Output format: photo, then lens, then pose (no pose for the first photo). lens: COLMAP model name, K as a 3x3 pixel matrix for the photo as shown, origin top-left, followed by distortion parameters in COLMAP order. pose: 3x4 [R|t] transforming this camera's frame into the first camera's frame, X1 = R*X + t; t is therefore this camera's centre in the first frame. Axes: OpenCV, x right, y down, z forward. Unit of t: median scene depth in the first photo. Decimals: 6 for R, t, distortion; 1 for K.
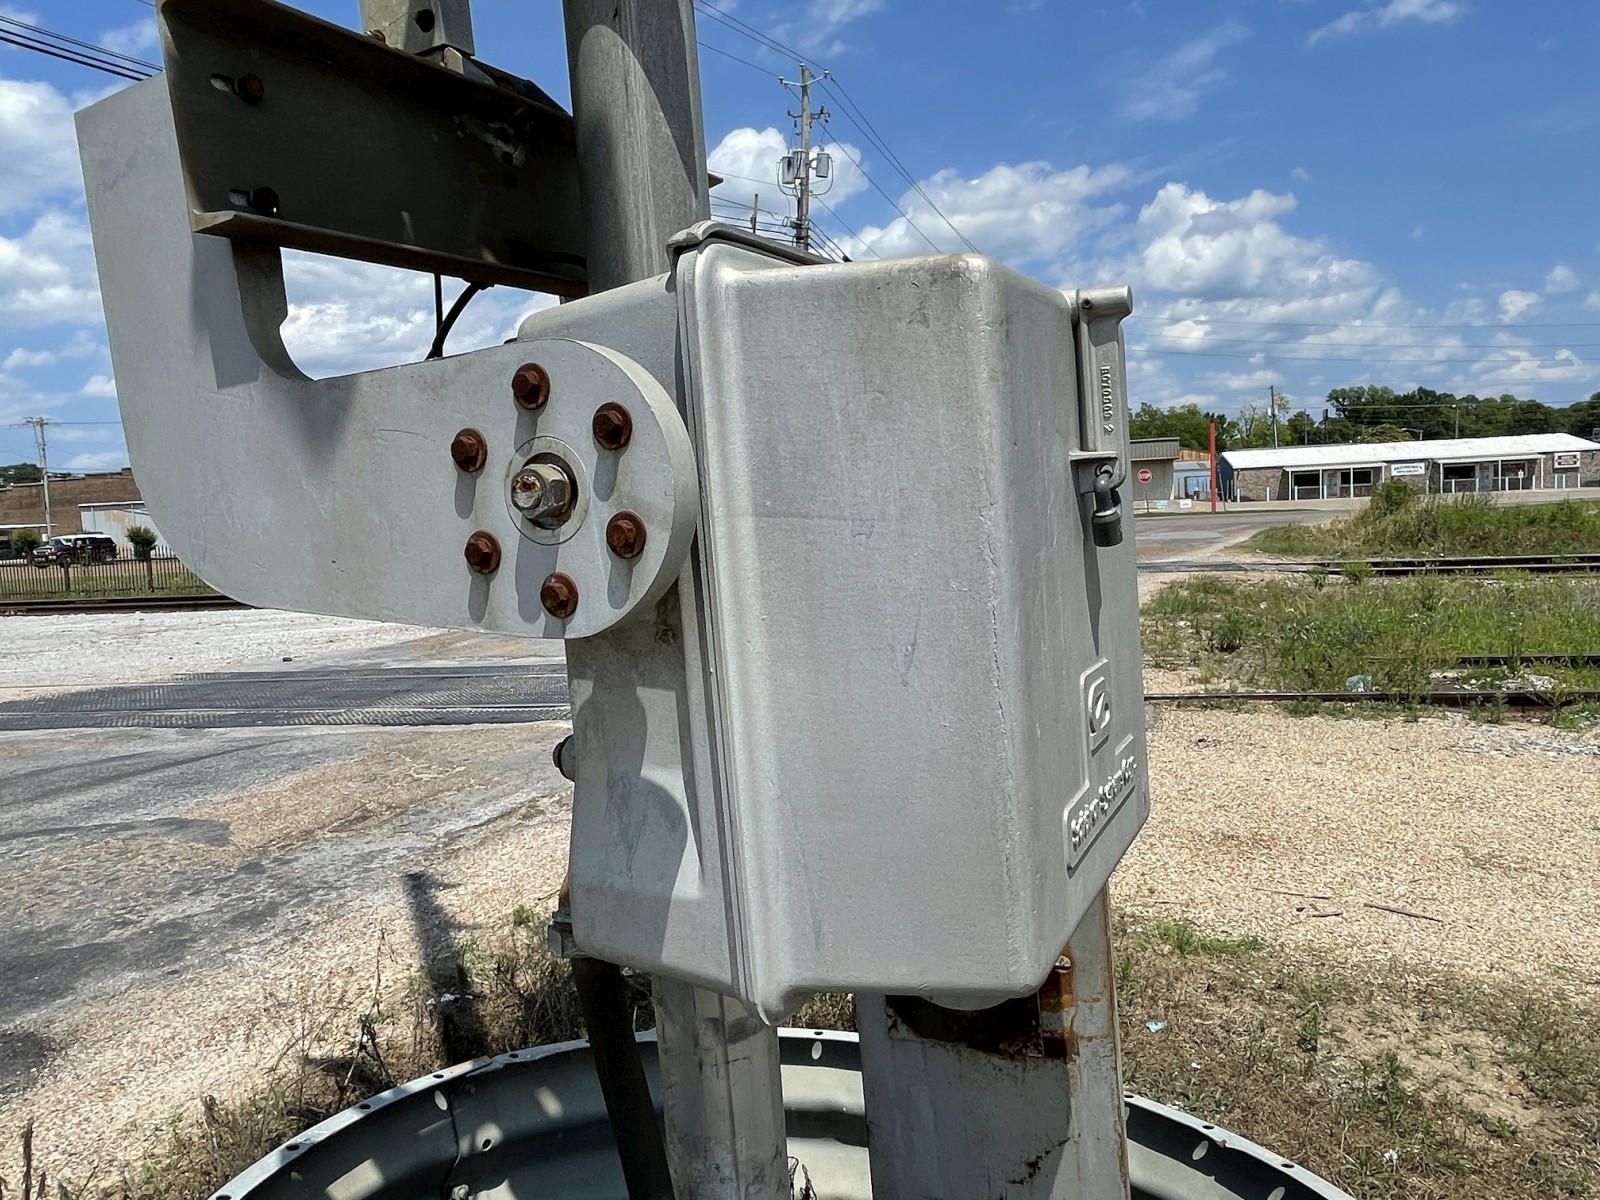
lens RADIAL K [[1117.4, 0, 815.1], [0, 1117.4, 598.0], [0, 0, 1]] dist [-0.001707, -0.000353]
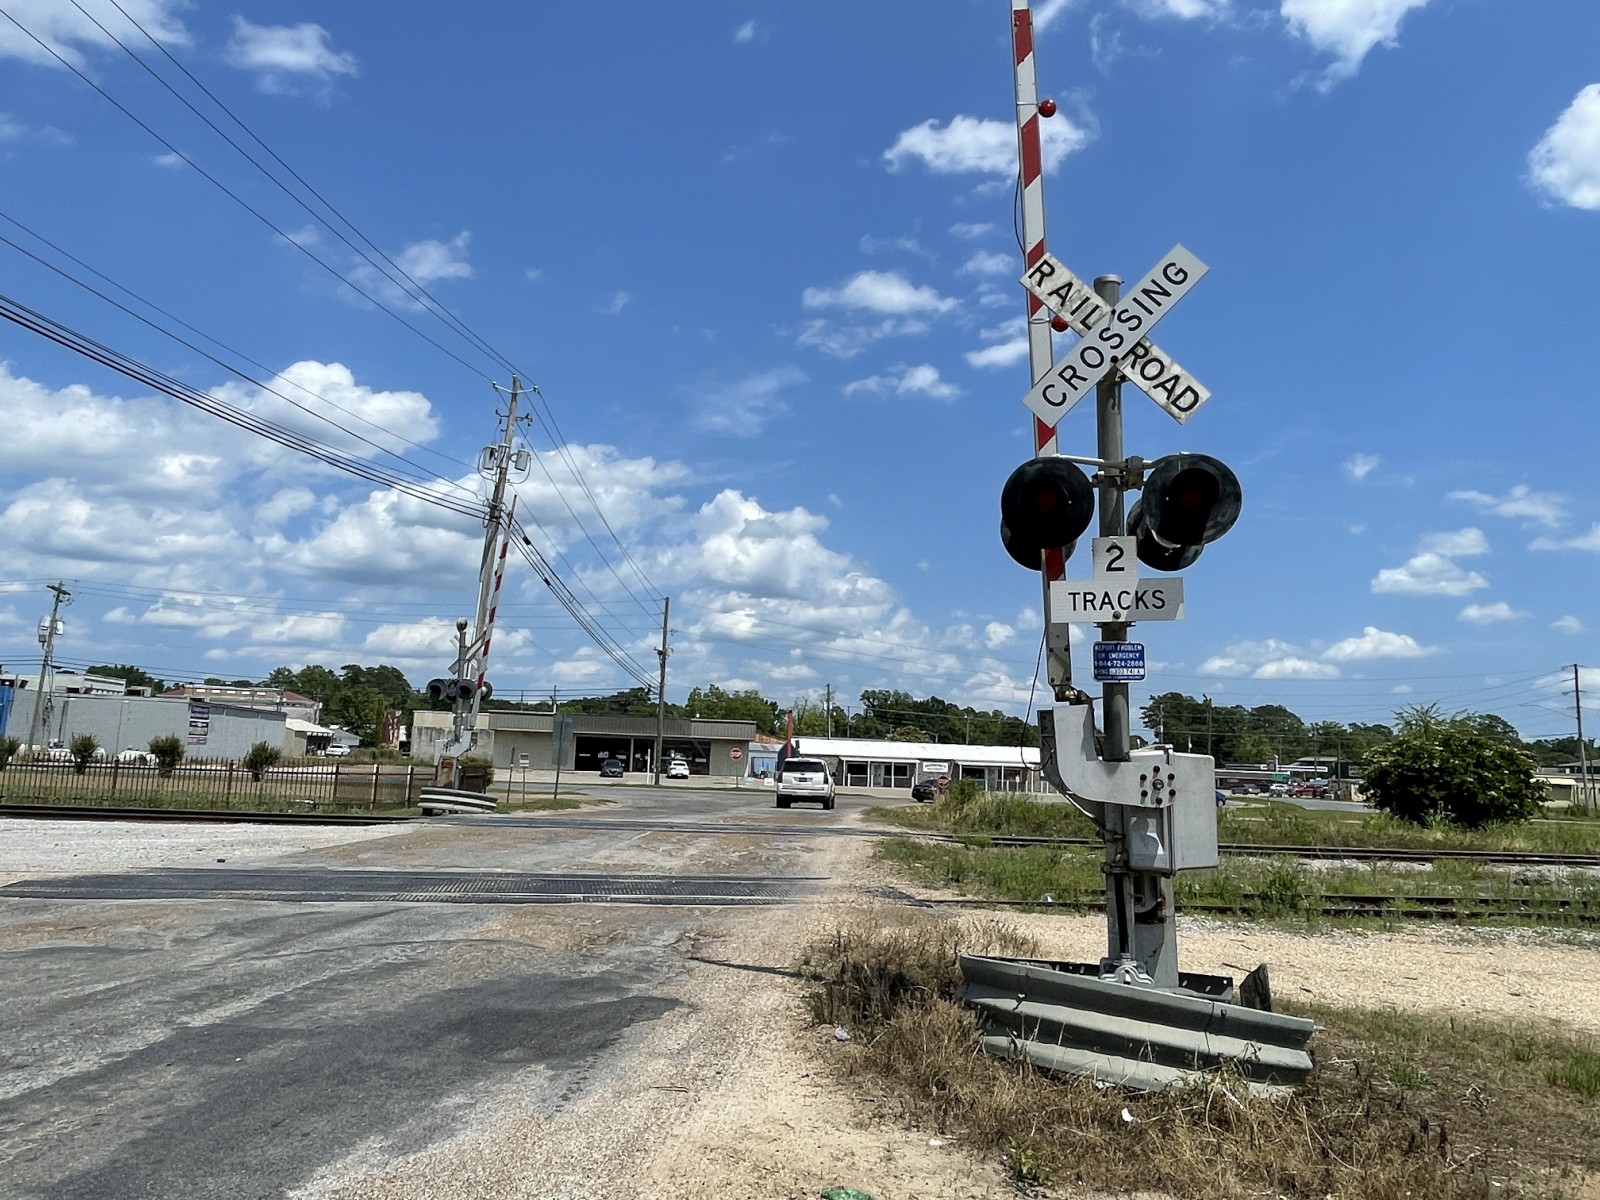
lens RADIAL K [[1106.8, 0, 806.5], [0, 1106.8, 602.4], [0, 0, 1]] dist [-0.007741, -0.001910]
pose [[0.922195, 0.137368, 0.361505, -0.113575], [-0.049870, 0.969224, -0.241077, 0.013107], [-0.383496, 0.204292, 0.900664, -0.105172]]
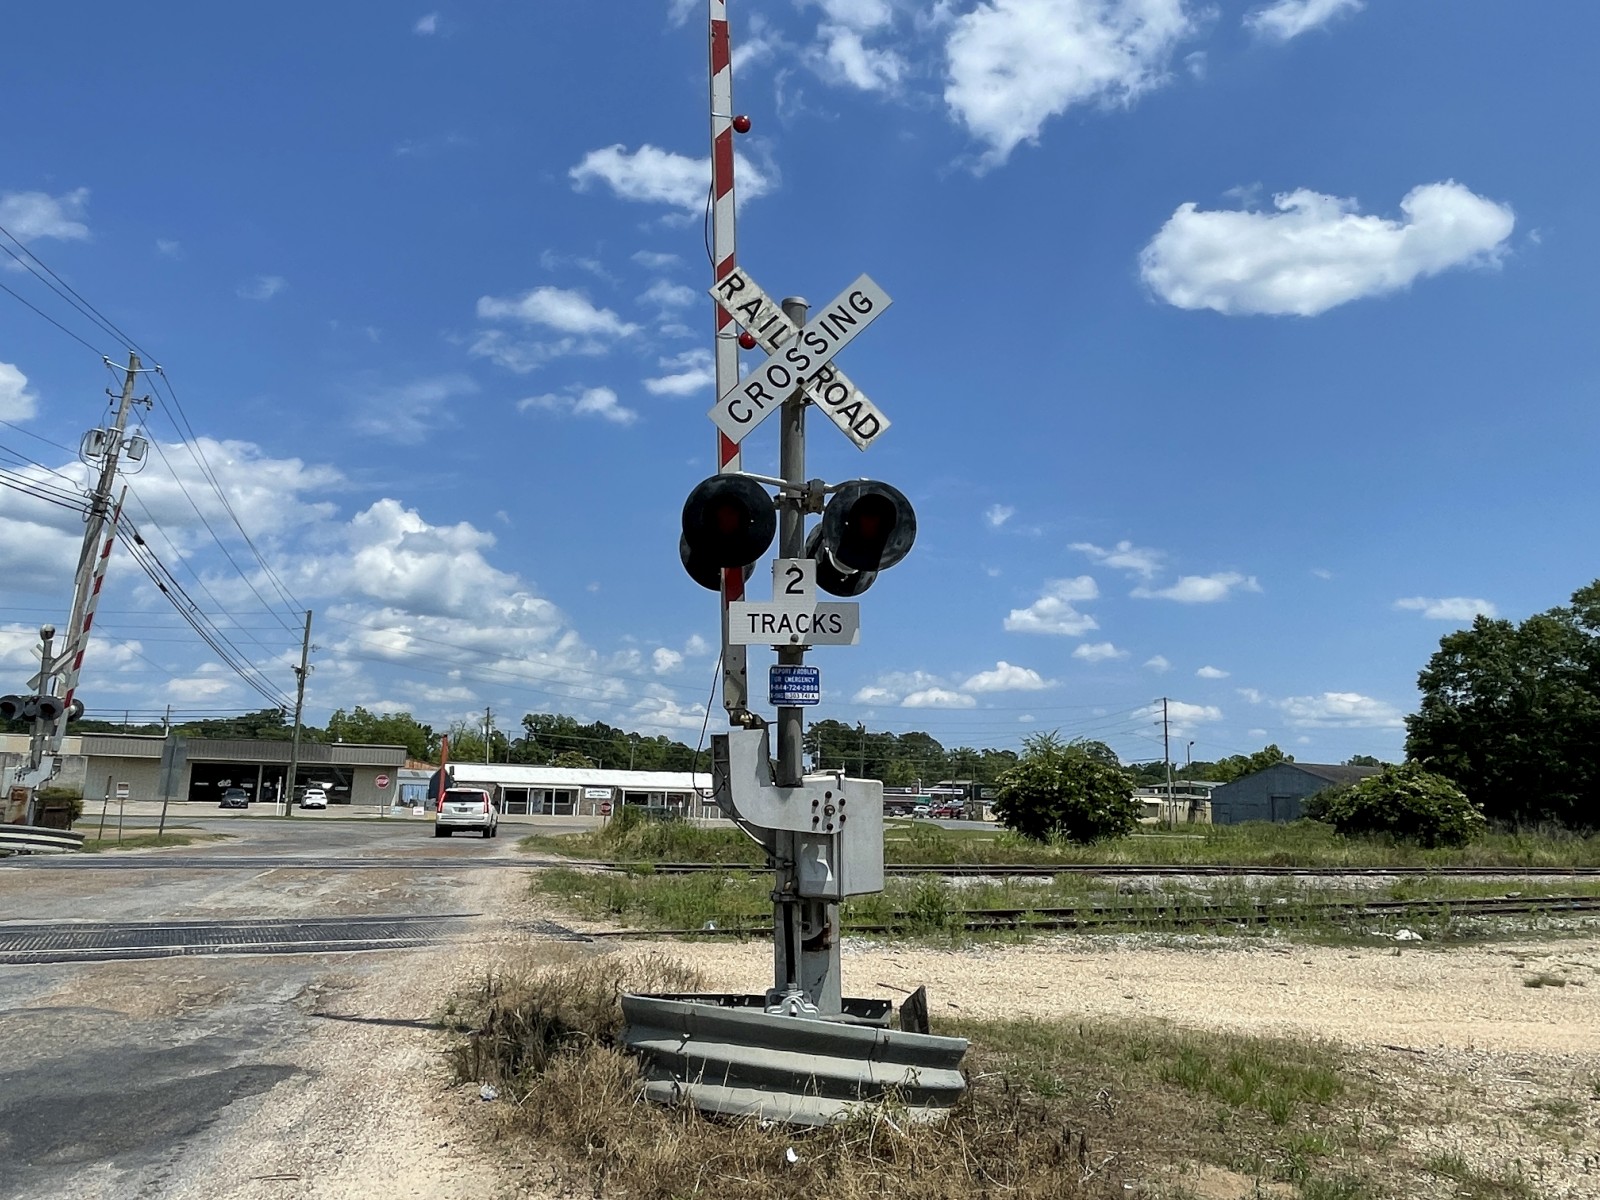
lens RADIAL K [[1106.8, 0, 806.5], [0, 1106.8, 602.4], [0, 0, 1]] dist [-0.007741, -0.001910]
pose [[0.771200, 0.179644, 0.610720, -0.110058], [-0.008914, 0.962310, -0.271808, 0.012049], [-0.636531, 0.204174, 0.743735, -0.097290]]
